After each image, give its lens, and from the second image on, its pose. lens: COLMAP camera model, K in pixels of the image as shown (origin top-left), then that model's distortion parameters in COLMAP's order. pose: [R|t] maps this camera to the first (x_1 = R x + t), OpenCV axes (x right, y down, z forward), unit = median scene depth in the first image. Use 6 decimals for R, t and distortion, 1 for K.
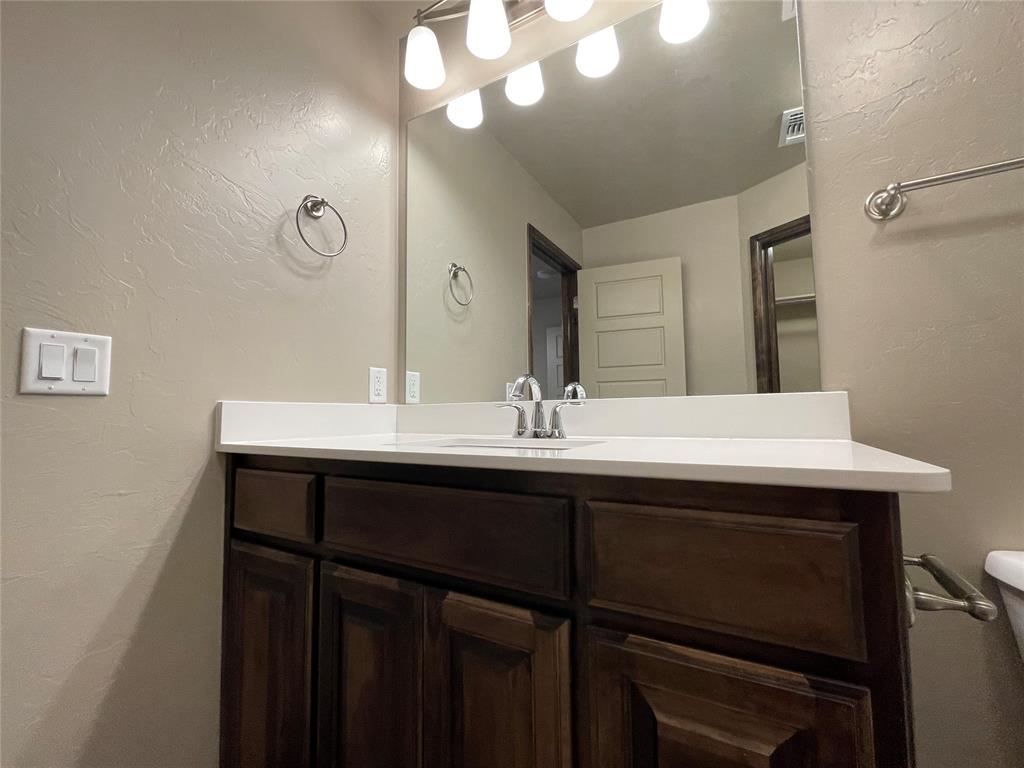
lens RADIAL K [[425.4, 0, 512.0], [0, 425.4, 384.0], [0, 0, 1]] dist [-0.000894, 0.000032]
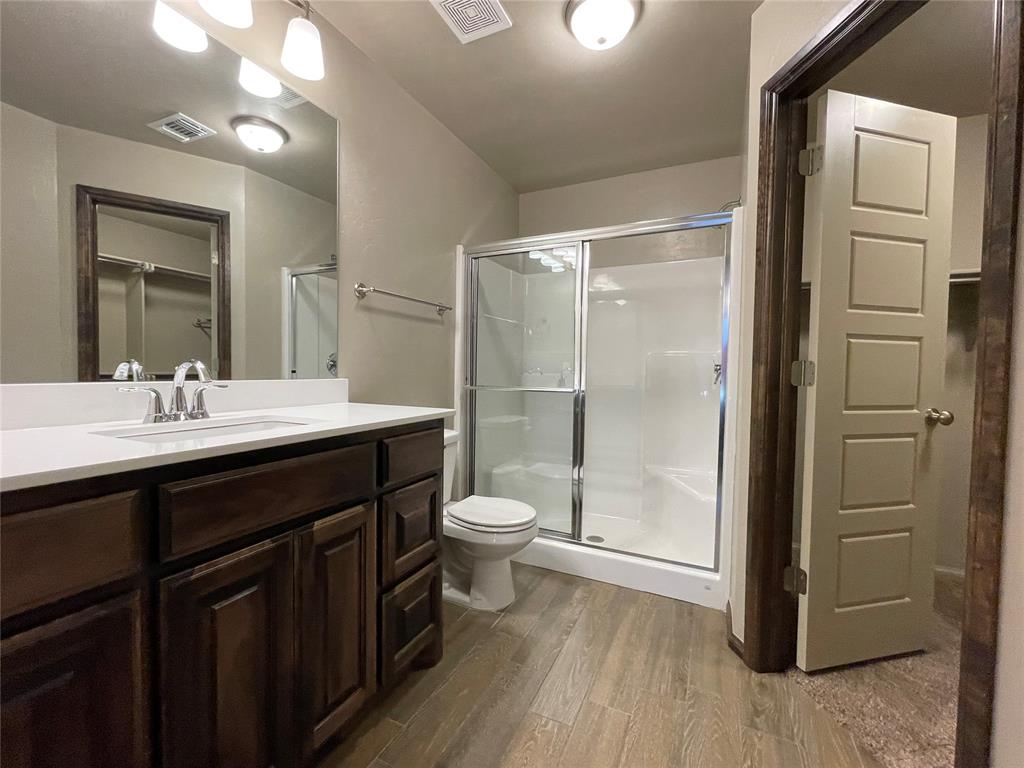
lens RADIAL K [[425.4, 0, 512.0], [0, 425.4, 384.0], [0, 0, 1]] dist [-0.000894, 0.000032]
pose [[-0.074326, -0.020843, 0.997016, -1.340074], [-0.088015, 0.996017, 0.014260, -0.058945], [-0.993342, -0.086693, -0.075864, 0.379565]]
